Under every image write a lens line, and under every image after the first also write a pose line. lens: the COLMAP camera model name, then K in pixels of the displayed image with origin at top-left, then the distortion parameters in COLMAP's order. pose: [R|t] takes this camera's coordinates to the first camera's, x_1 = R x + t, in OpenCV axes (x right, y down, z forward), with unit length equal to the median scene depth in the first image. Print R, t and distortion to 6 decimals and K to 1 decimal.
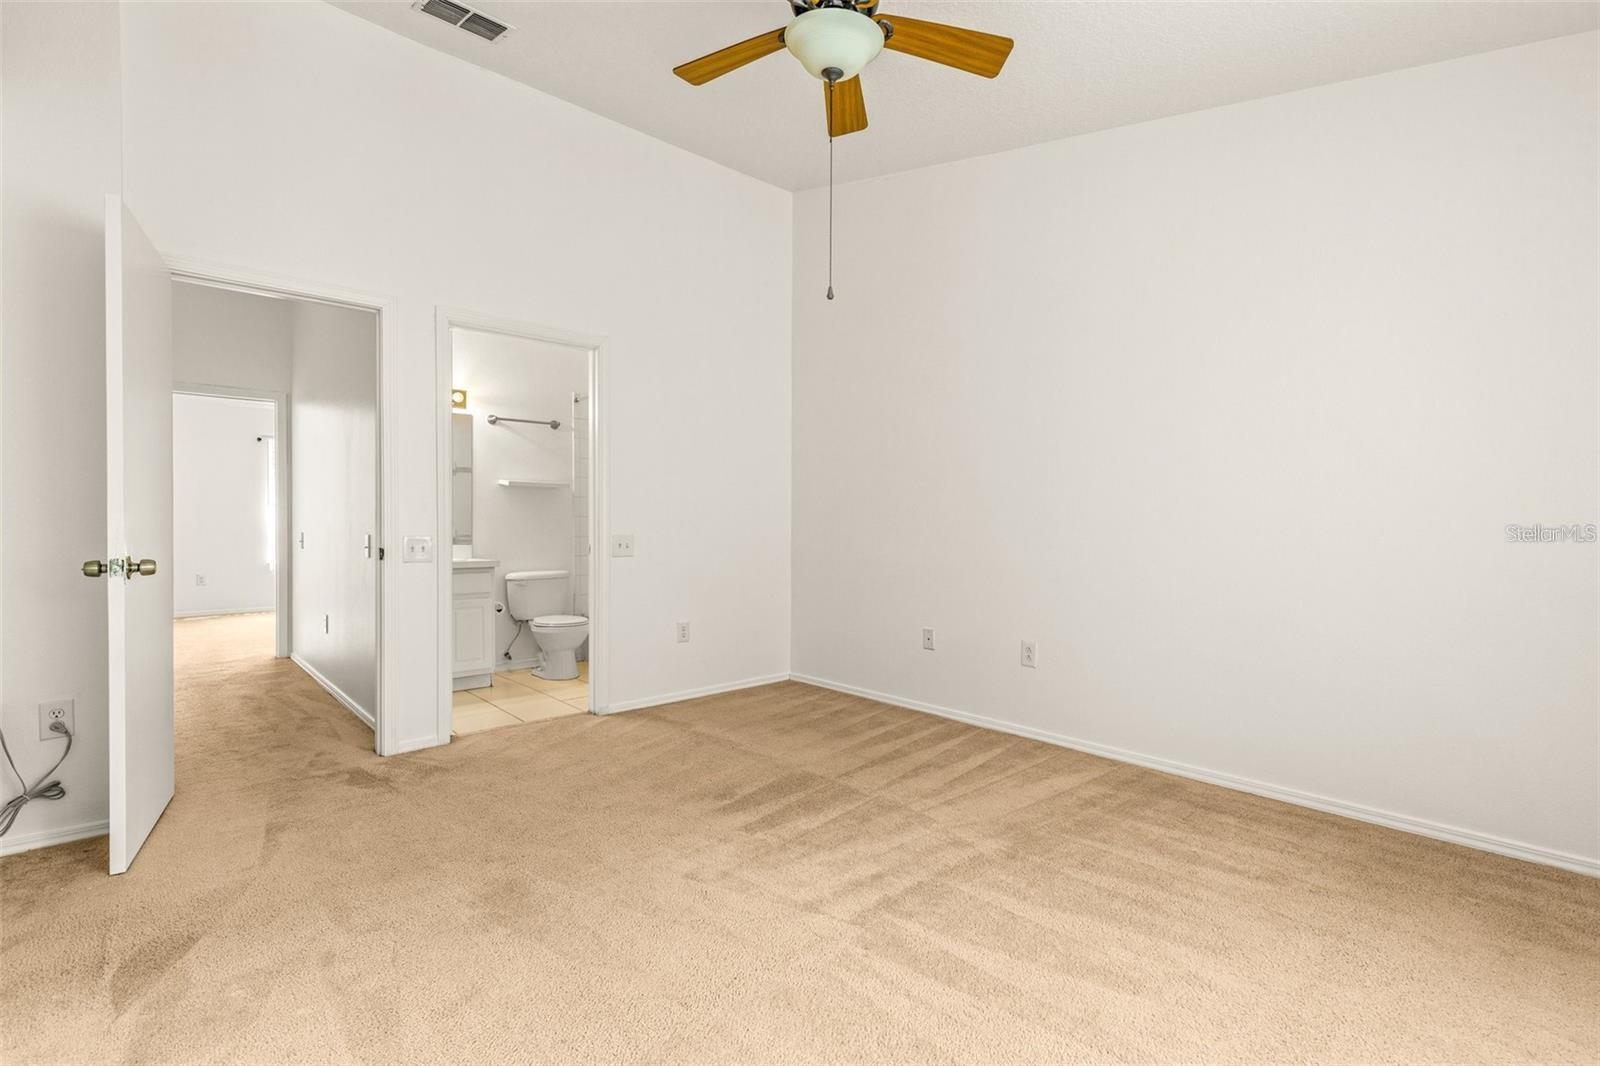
lens RADIAL K [[718.1, 0, 802.8], [0, 718.1, 529.5], [0, 0, 1]] dist [0.008576, -0.000588]
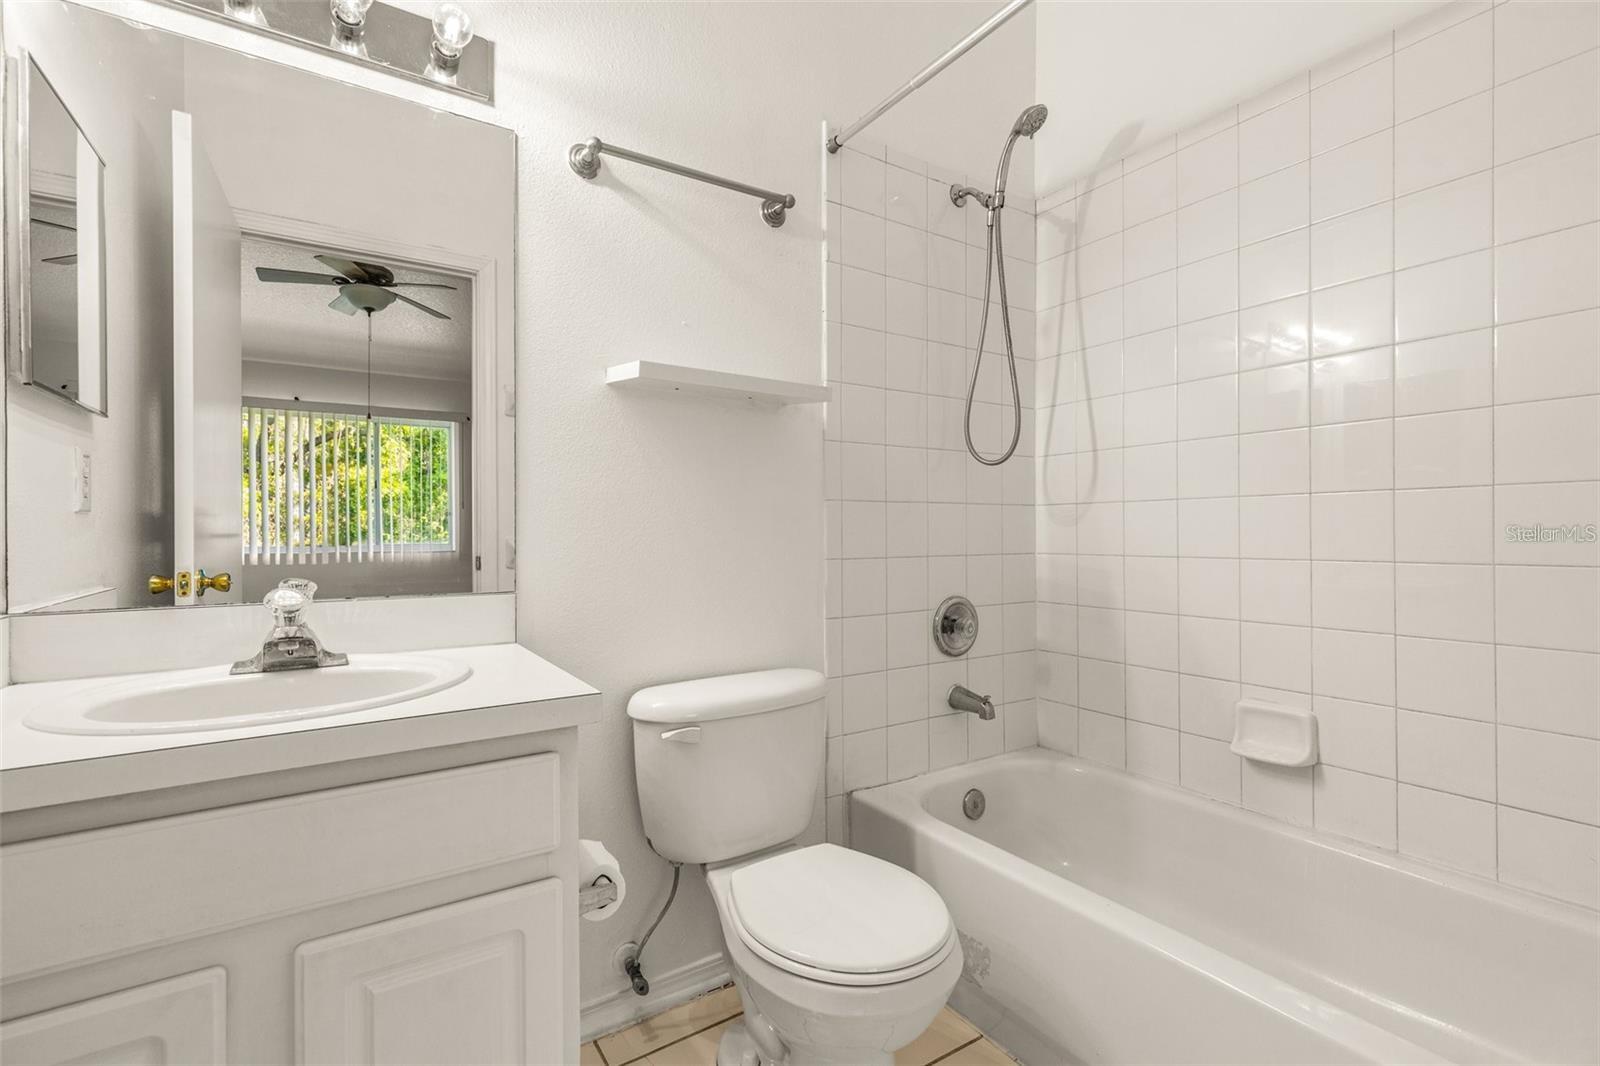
lens RADIAL K [[718.1, 0, 801.0], [0, 718.1, 532.6], [0, 0, 1]] dist [0.008576, -0.000588]
pose [[0.988315, -0.000519, -0.152426, -0.301619], [-0.000530, 0.999976, -0.006840, -0.000774], [0.152426, 0.006840, 0.988291, 0.726075]]
